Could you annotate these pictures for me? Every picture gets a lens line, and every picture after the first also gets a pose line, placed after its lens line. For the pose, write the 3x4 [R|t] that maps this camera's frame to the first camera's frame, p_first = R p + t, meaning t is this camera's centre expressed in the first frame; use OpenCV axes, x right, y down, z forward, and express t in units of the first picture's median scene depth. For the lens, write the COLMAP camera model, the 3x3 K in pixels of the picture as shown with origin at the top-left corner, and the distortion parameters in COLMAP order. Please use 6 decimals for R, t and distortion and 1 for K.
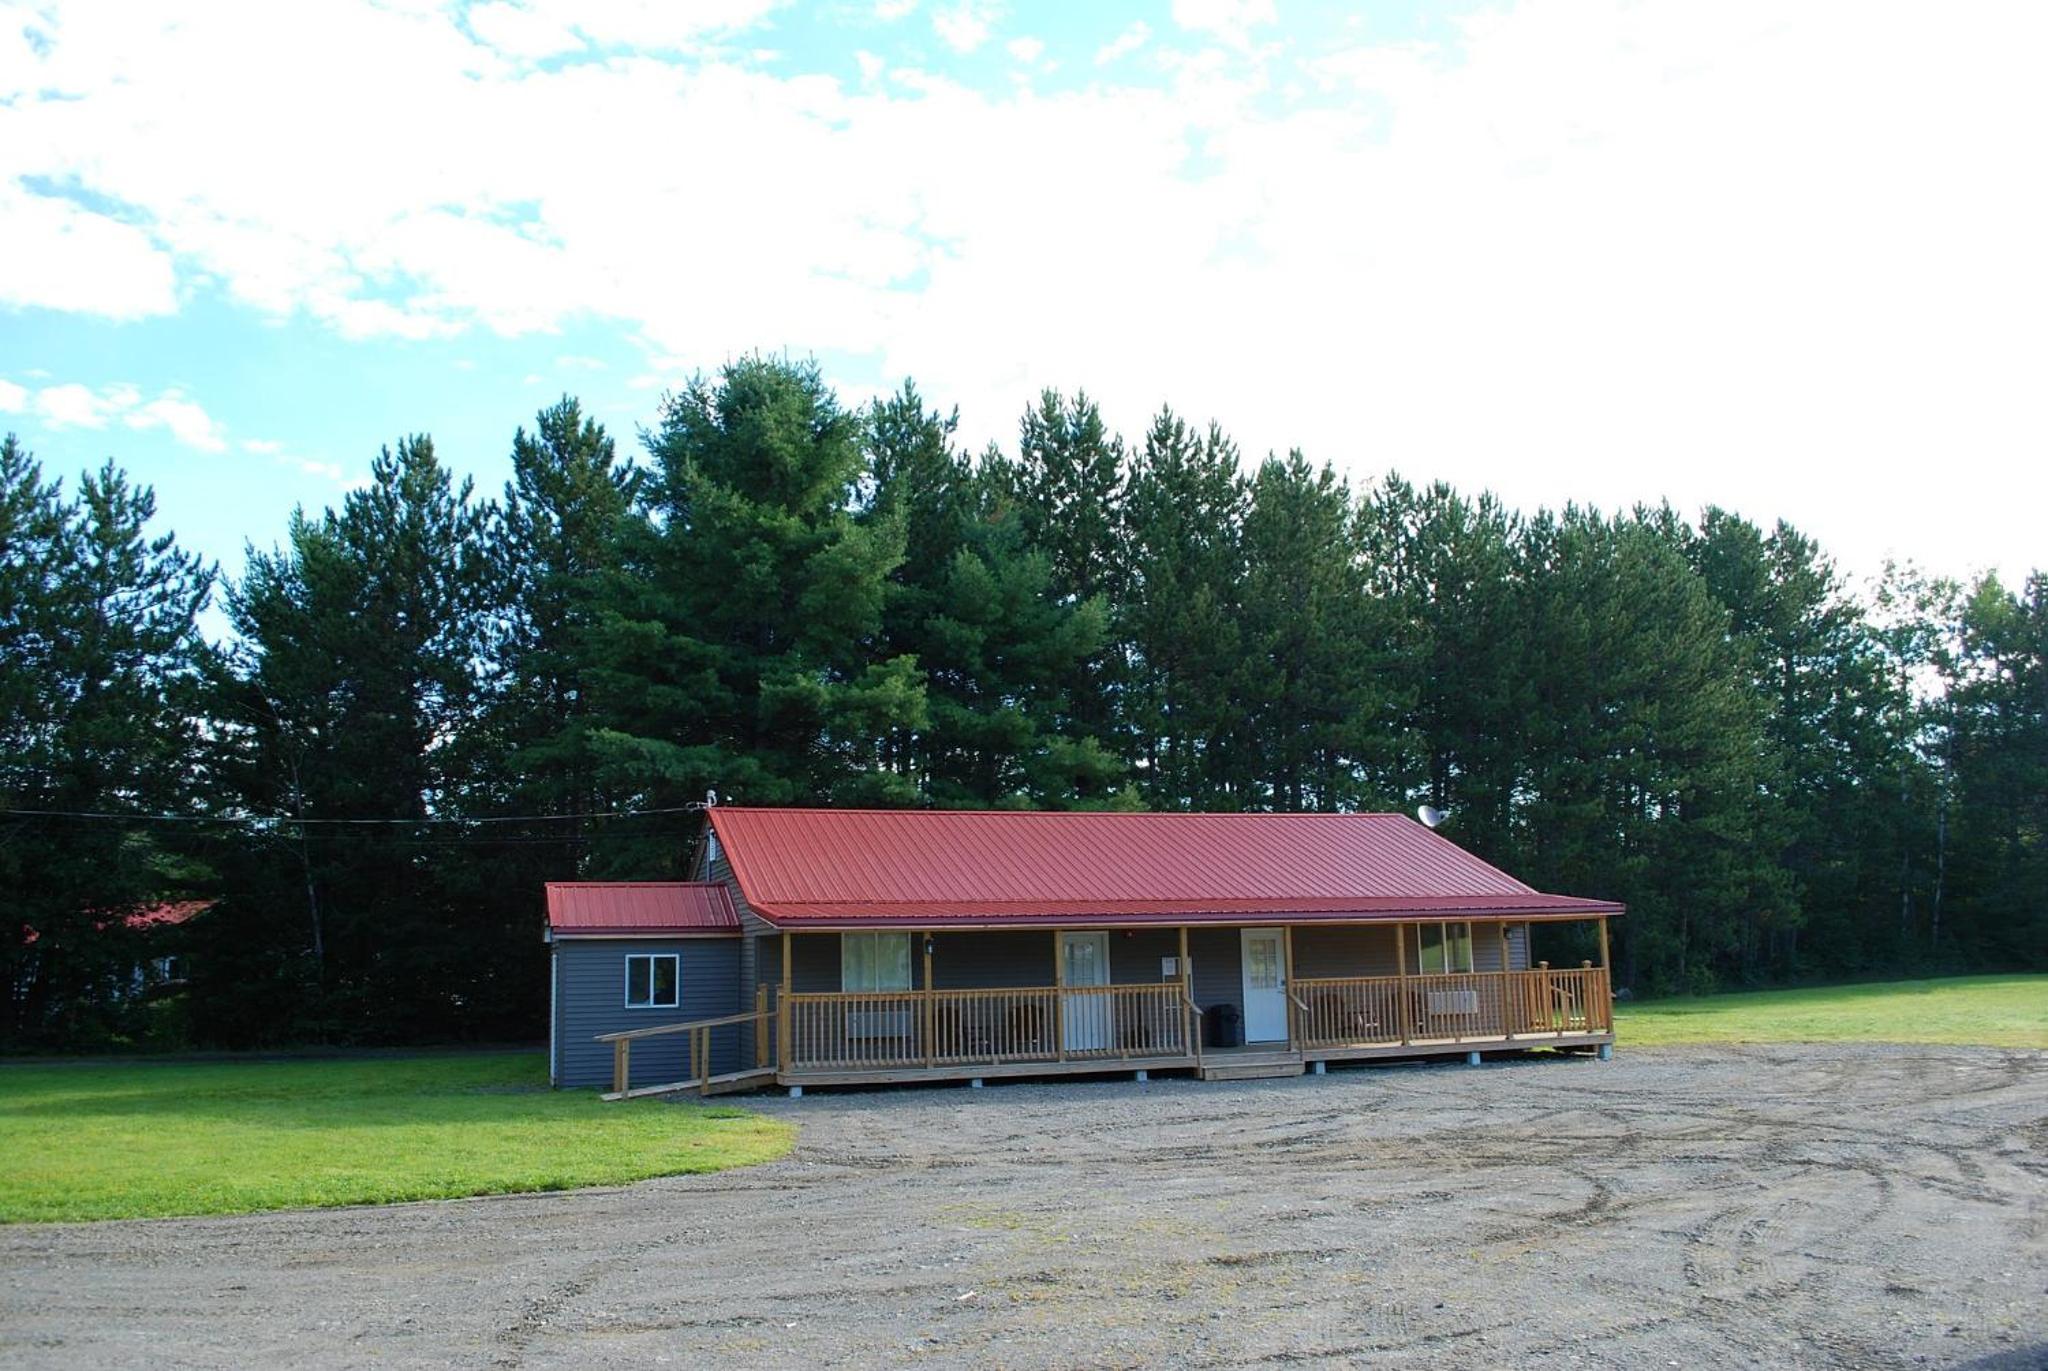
lens RADIAL K [[1620.8, 0, 1024.0], [0, 1620.8, 685.5], [0, 0, 1]] dist [-0.085076, 0.017792]
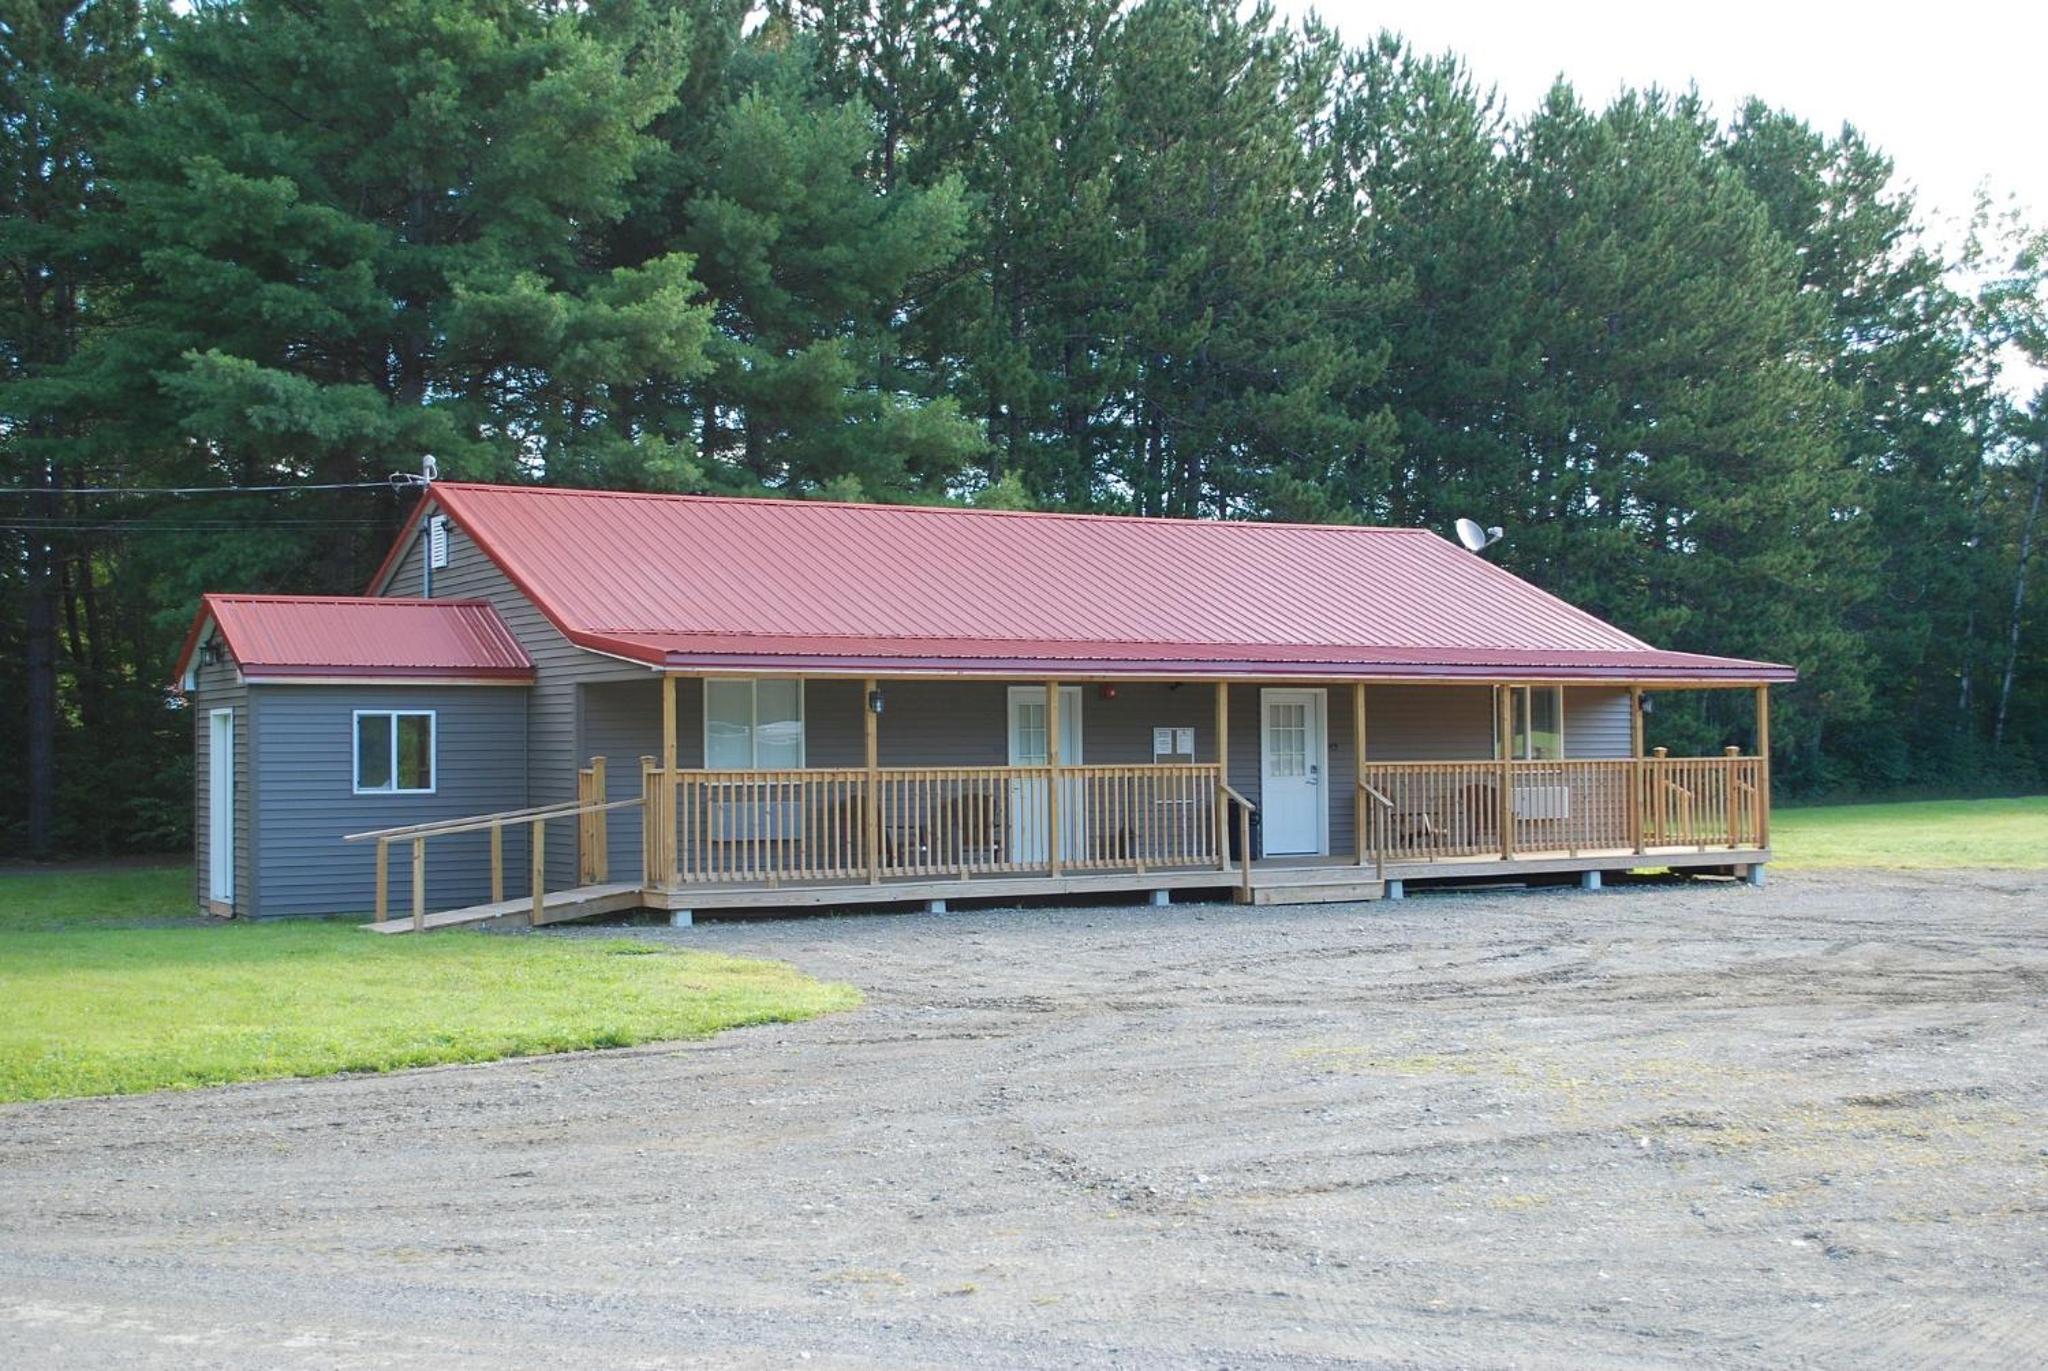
lens RADIAL K [[2527.3, 0, 1019.6], [0, 2527.3, 689.1], [0, 0, 1]] dist [-0.045242, 0.030235]
pose [[0.980402, 0.019007, 0.196090, -0.129150], [-0.046325, 0.989668, 0.135689, 0.009290], [-0.191485, -0.142113, 0.971153, -0.004292]]
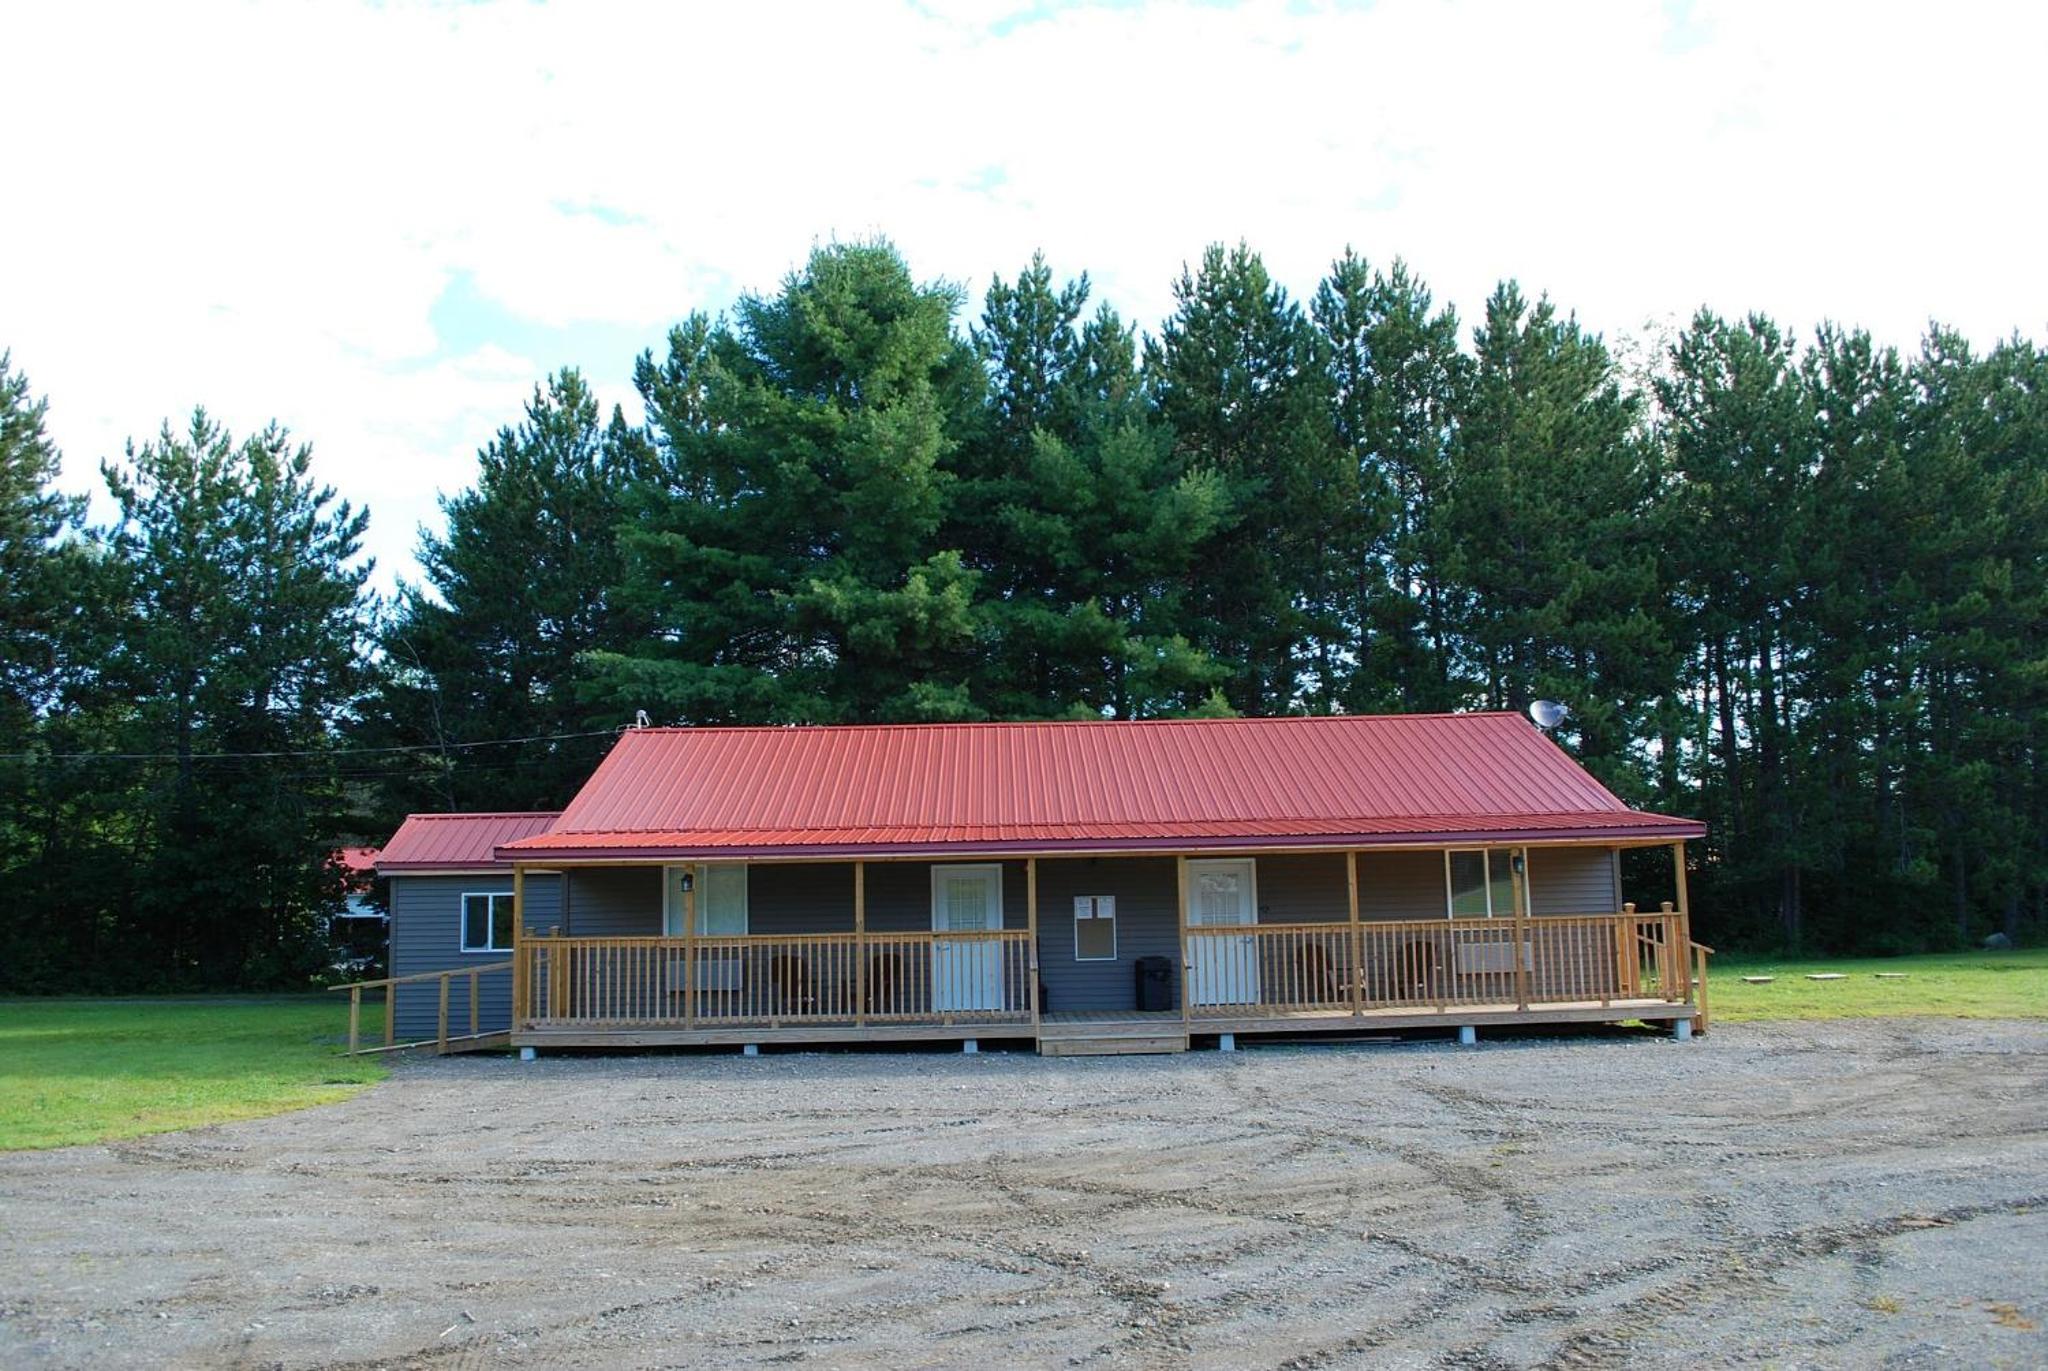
lens RADIAL K [[1620.8, 0, 1024.0], [0, 1620.8, 685.5], [0, 0, 1]] dist [-0.085076, 0.017792]
pose [[0.948929, -0.041209, -0.312786, 0.231999], [0.052540, 0.998230, 0.027880, 0.030406], [0.311083, -0.042890, 0.949414, 0.178189]]
